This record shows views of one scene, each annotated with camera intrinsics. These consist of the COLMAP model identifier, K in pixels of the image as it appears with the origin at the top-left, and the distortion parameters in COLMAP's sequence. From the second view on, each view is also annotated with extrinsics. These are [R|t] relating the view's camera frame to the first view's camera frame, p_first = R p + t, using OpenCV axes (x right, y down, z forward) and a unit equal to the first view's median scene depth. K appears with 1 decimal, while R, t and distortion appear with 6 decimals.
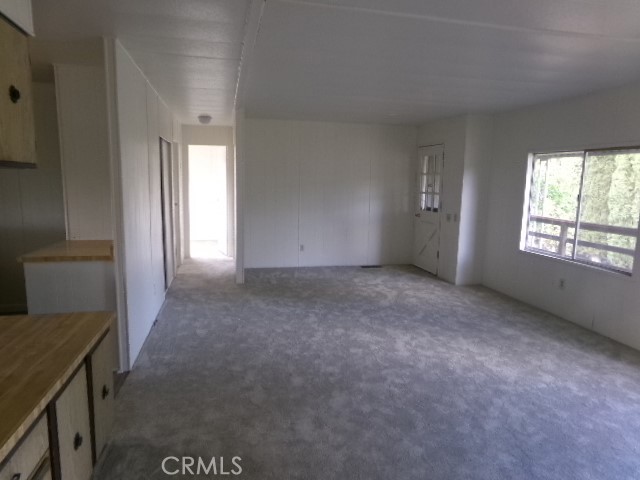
lens RADIAL K [[436.6, 0, 320.6], [0, 436.6, 241.4], [0, 0, 1]] dist [-0.087439, 0.119462]
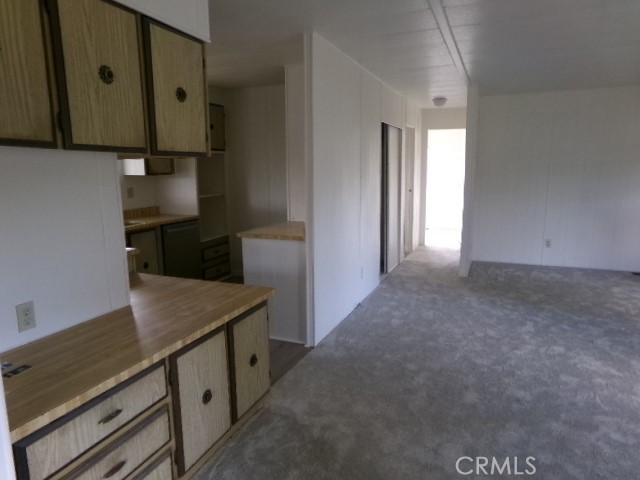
lens RADIAL K [[439.7, 0, 319.4], [0, 439.7, 240.8], [0, 0, 1]] dist [-0.060429, 0.090774]
pose [[0.822594, 0.068938, -0.564435, 0.120212], [-0.053856, 0.997607, 0.043356, -0.004931], [0.566073, -0.005266, 0.824338, 0.089849]]
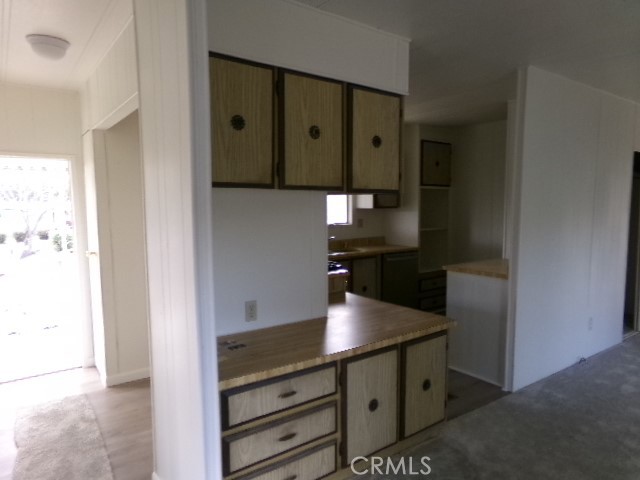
lens RADIAL K [[439.7, 0, 319.4], [0, 439.7, 240.8], [0, 0, 1]] dist [-0.060429, 0.090774]
pose [[0.406884, 0.060293, -0.911488, 0.208105], [-0.115778, 0.993176, 0.014013, -0.007839], [0.906113, 0.099828, 0.411088, 0.110855]]
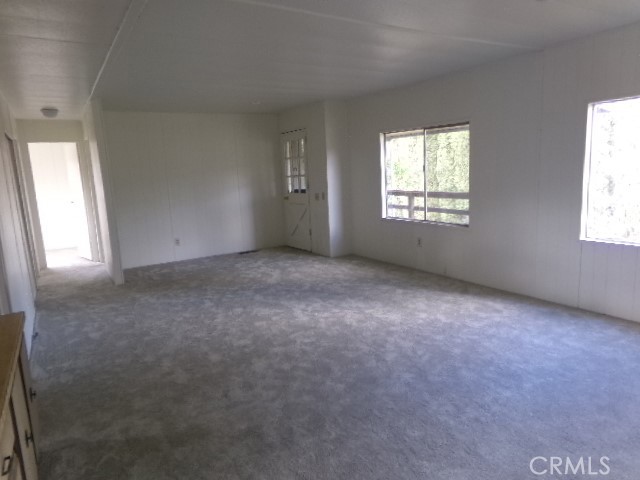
lens RADIAL K [[436.6, 0, 320.6], [0, 436.6, 241.4], [0, 0, 1]] dist [-0.087439, 0.119462]
pose [[0.941494, -0.119164, 0.315261, -0.079896], [0.113098, 0.992875, 0.037538, 0.024485], [-0.317488, 0.000314, 0.948262, -0.052133]]
